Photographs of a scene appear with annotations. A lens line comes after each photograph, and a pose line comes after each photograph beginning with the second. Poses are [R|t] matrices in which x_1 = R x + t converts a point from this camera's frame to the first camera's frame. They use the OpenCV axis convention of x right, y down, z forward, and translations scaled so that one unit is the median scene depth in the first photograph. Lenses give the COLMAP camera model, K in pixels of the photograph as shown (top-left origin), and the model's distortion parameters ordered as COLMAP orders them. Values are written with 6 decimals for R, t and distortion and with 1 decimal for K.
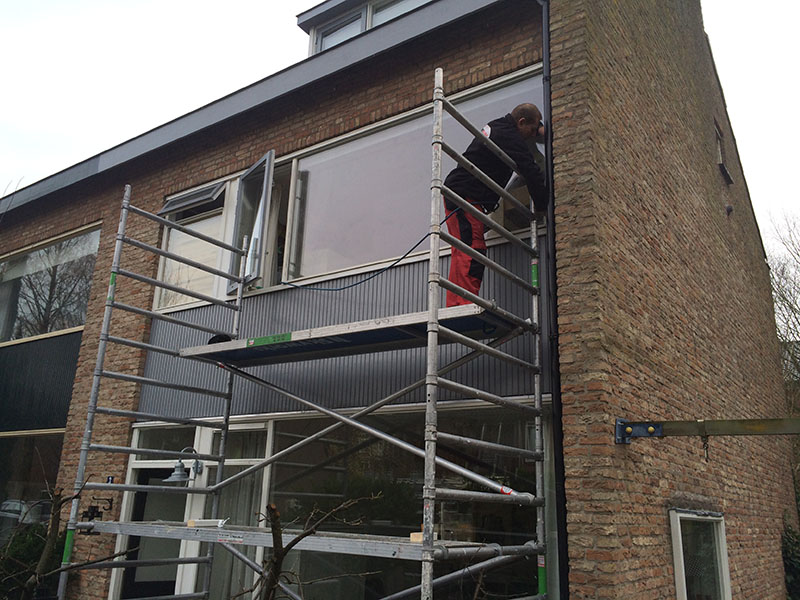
lens RADIAL K [[682.5, 0, 400.0], [0, 682.5, 300.0], [0, 0, 1]] dist [0.086406, -0.116611]
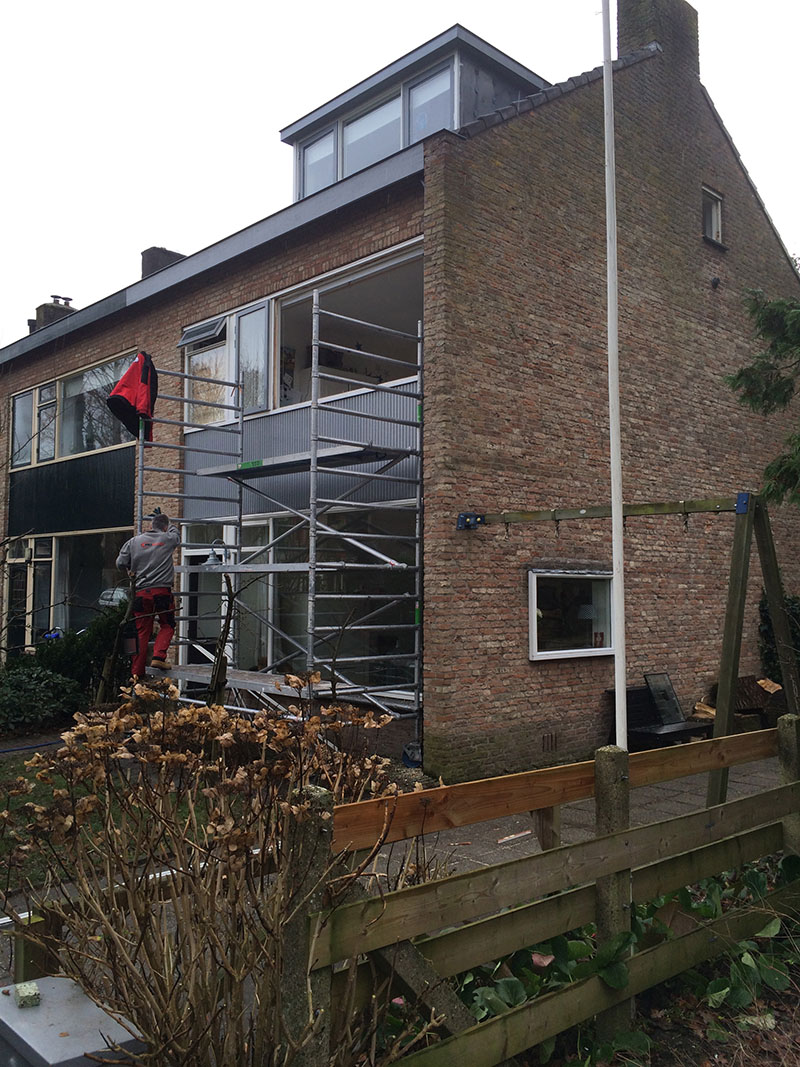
lens RADIAL K [[910.2, 0, 400.0], [0, 910.2, 533.5], [0, 0, 1]] dist [0.086406, -0.116611]
pose [[0.980651, -0.042997, -0.190984, 0.386093], [0.085517, 0.971665, 0.220350, -0.159529], [0.176098, -0.232419, 0.956541, -0.635721]]
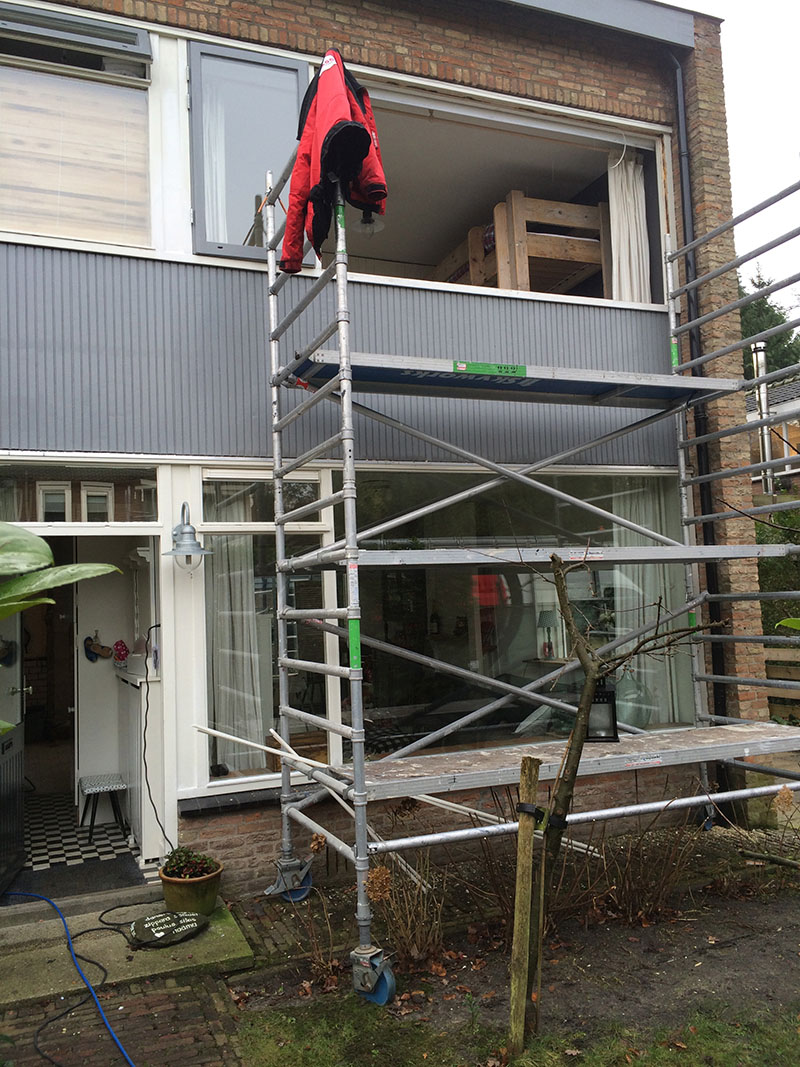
lens RADIAL K [[910.2, 0, 400.0], [0, 910.2, 533.5], [0, 0, 1]] dist [0.086406, -0.116611]
pose [[0.519652, 0.008286, 0.854338, -0.938339], [-0.184849, 0.977359, 0.102956, 0.128264], [-0.834142, -0.211425, 0.509419, 0.448700]]
